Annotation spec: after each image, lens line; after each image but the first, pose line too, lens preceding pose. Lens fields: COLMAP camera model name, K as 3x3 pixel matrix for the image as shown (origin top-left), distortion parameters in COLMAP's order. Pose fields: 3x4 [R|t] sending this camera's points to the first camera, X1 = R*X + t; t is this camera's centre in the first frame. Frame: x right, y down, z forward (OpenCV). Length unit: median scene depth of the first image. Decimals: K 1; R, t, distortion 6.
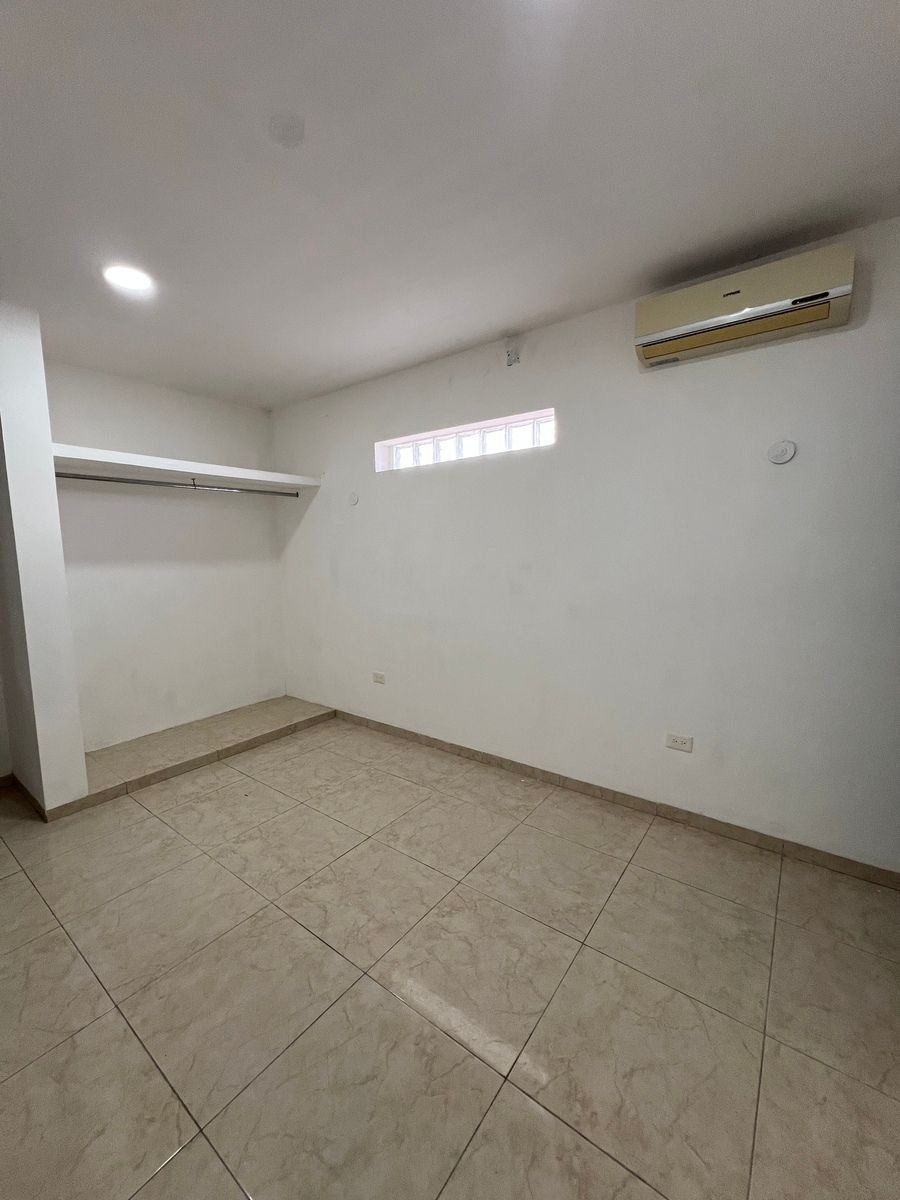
lens RADIAL K [[481.1, 0, 449.3], [0, 481.1, 604.9], [0, 0, 1]] dist [-0.000330, 0.000416]
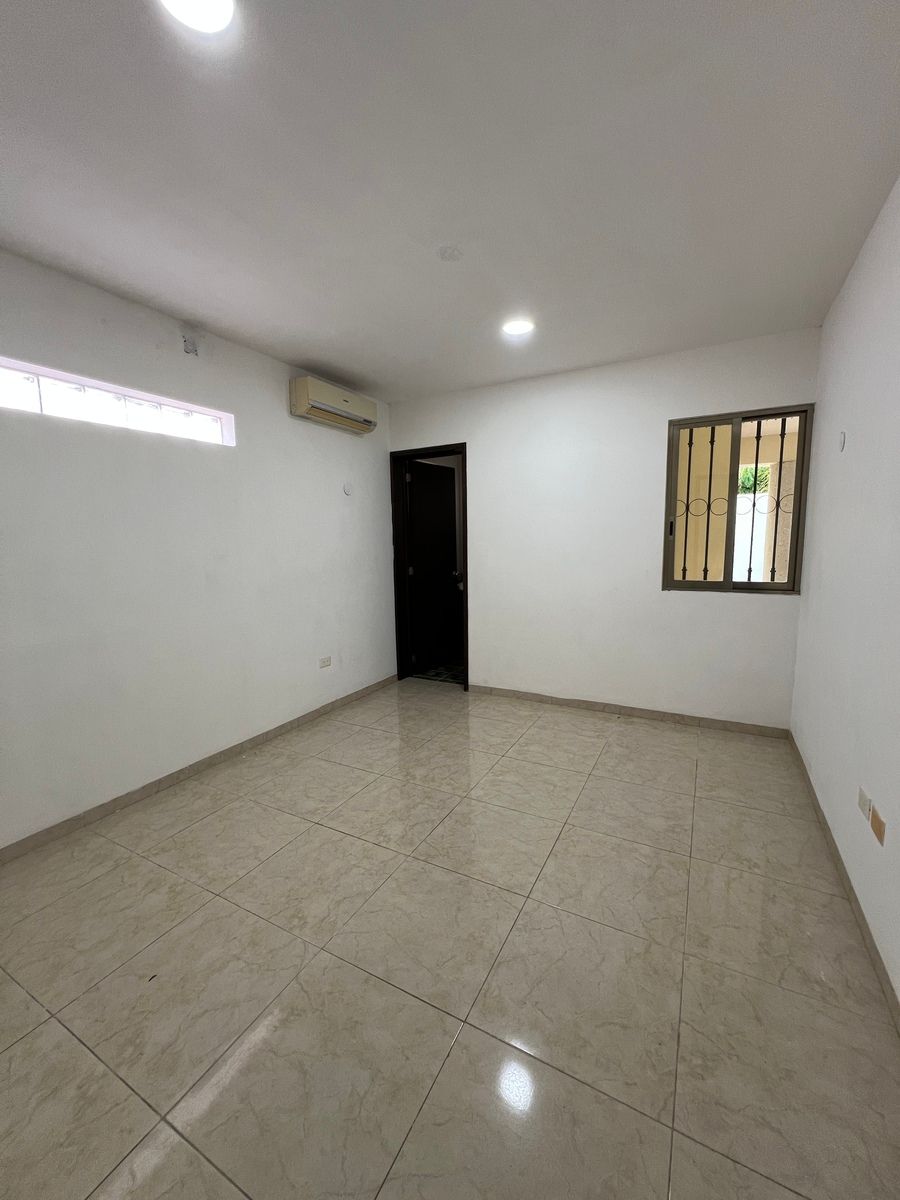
lens RADIAL K [[481.1, 0, 450.4], [0, 481.1, 604.4], [0, 0, 1]] dist [-0.000330, 0.000416]
pose [[-0.149651, -0.119448, 0.981497, -1.113688], [0.137945, 0.980445, 0.140353, -0.063690], [-0.979069, 0.156396, -0.130248, 0.772901]]
